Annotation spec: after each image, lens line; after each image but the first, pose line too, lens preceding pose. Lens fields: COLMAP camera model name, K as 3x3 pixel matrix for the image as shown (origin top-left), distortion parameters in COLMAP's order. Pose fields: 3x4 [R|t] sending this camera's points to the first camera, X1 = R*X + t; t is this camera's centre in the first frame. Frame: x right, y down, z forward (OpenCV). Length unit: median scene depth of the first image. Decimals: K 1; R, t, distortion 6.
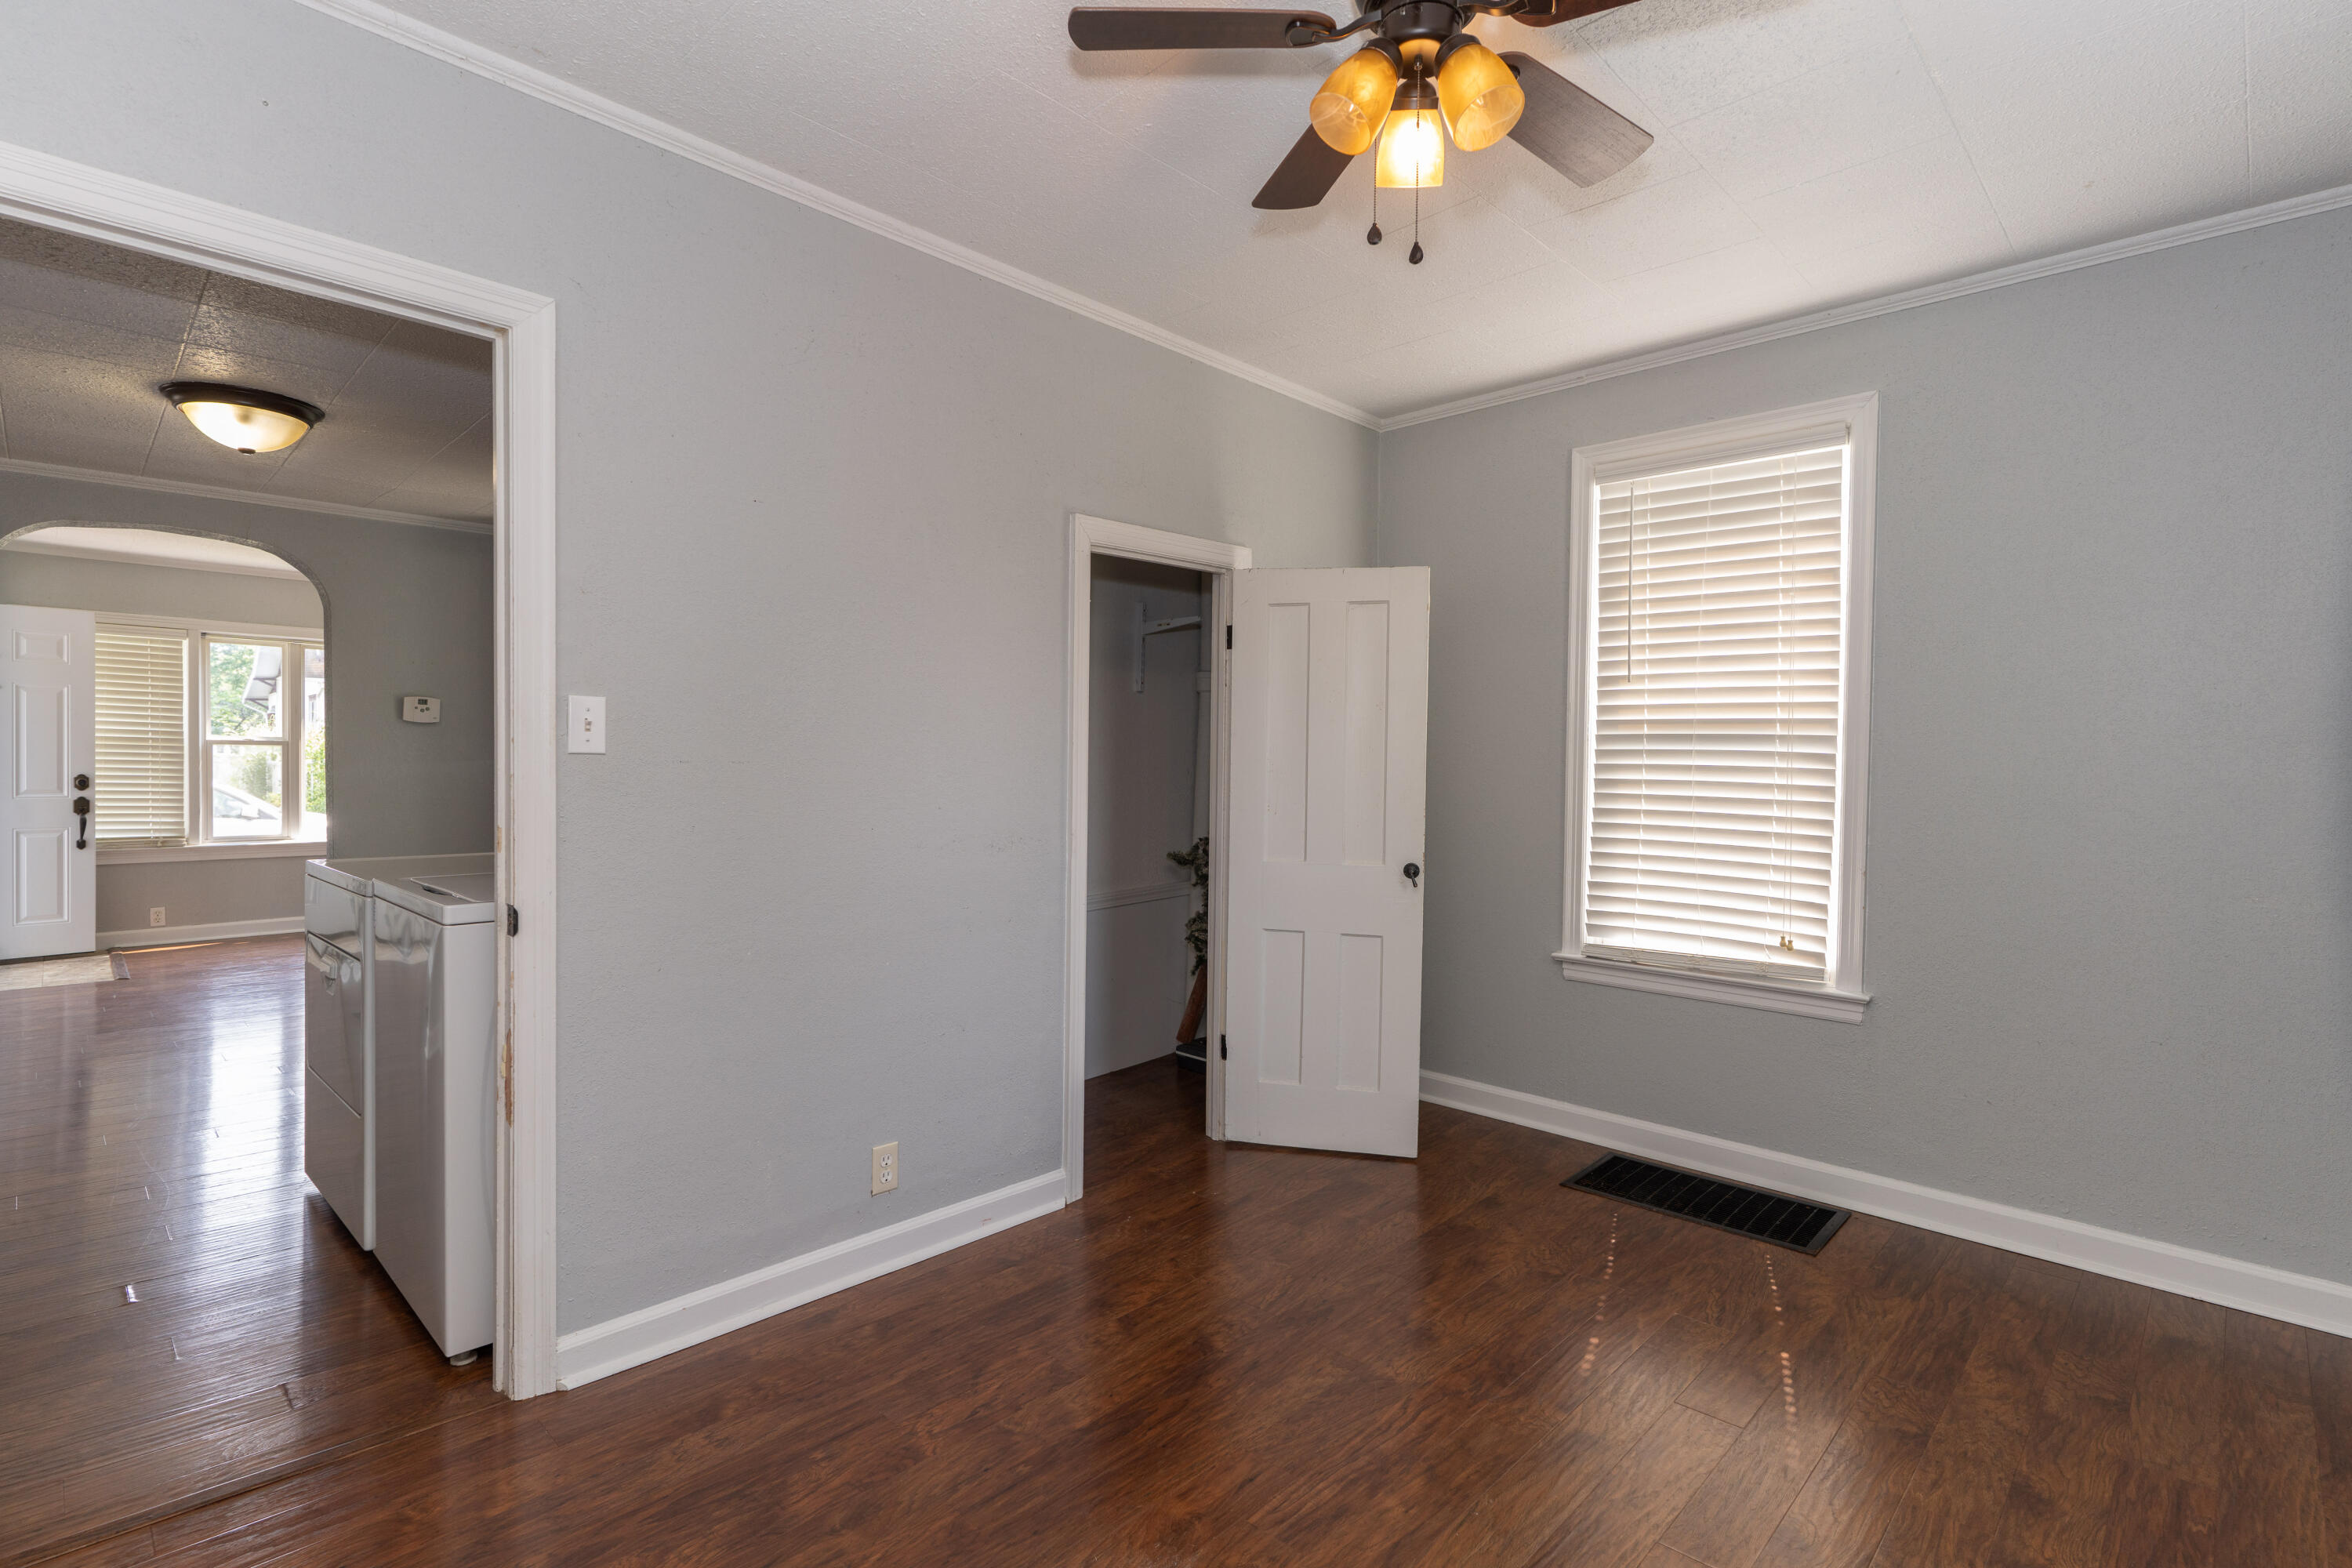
lens RADIAL K [[1224.5, 0, 1176.0], [0, 1224.5, 784.0], [0, 0, 1]] dist [0.026693, -0.000036]
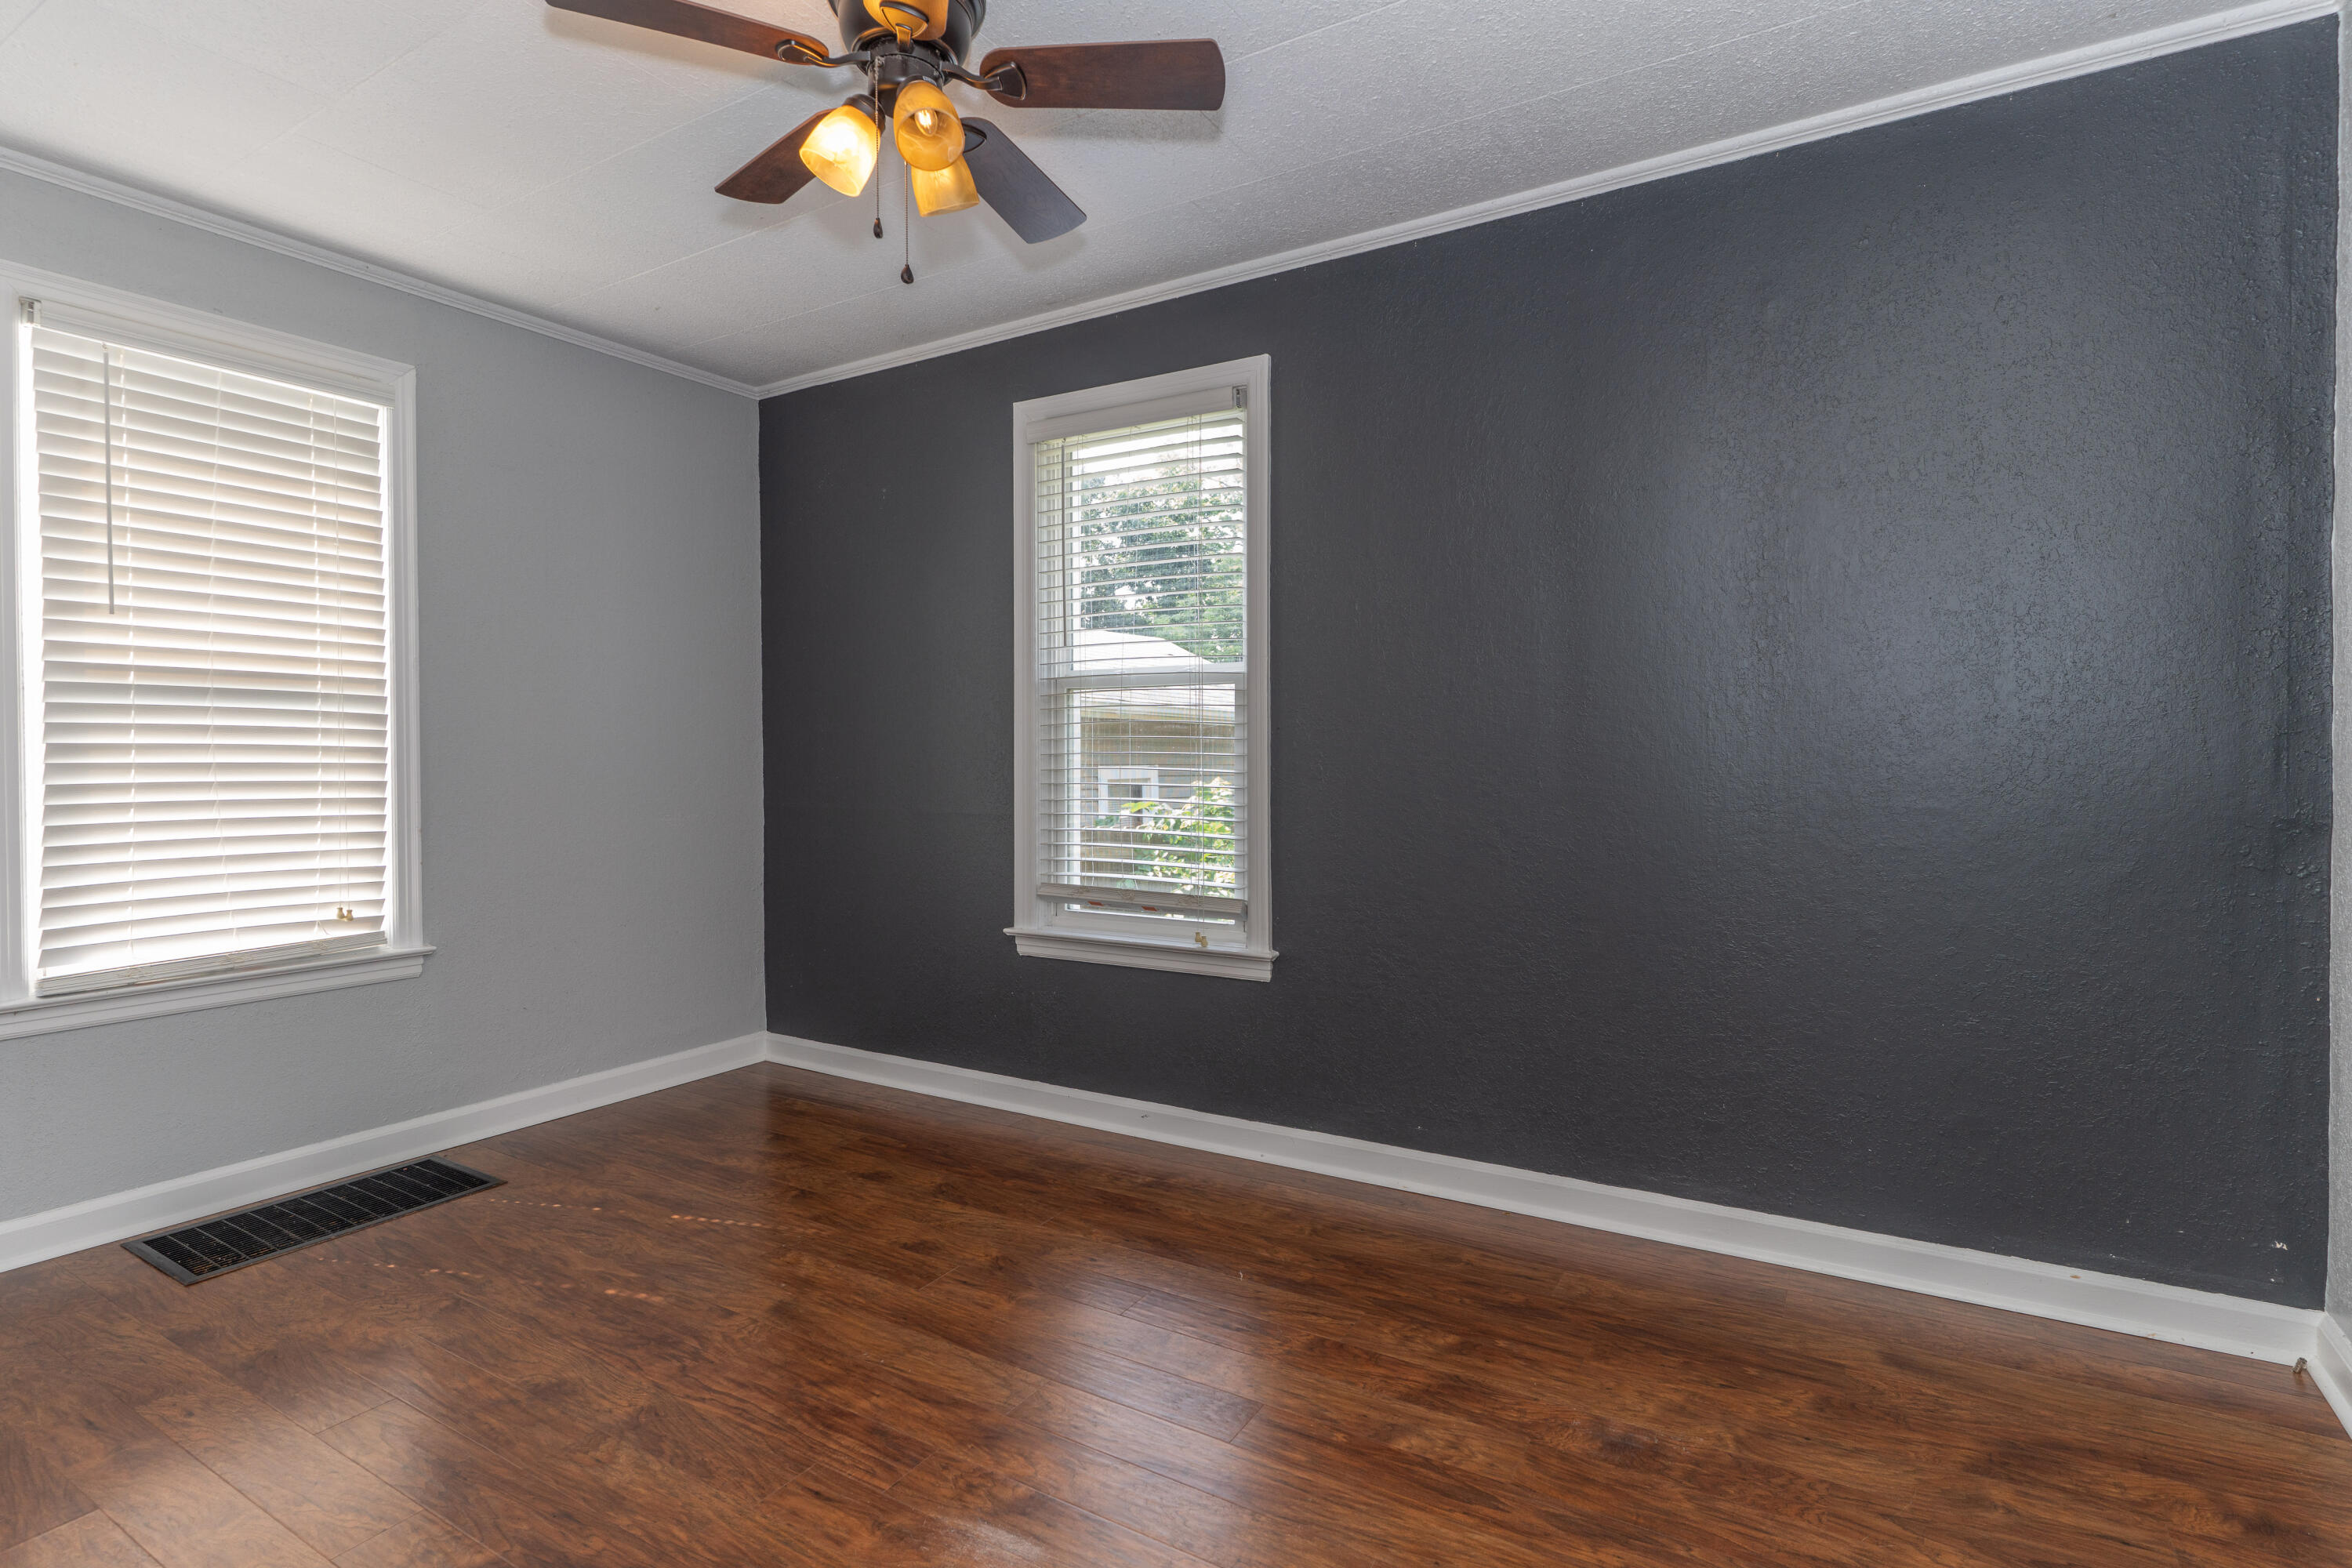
lens RADIAL K [[1180.3, 0, 1180.2], [0, 1180.3, 768.8], [0, 0, 1]] dist [0.003633, 0.000487]
pose [[-0.255401, -0.028707, 0.966409, -0.555775], [0.018858, 0.999221, 0.034665, -0.001416], [-0.966651, 0.027078, -0.254661, 0.623520]]
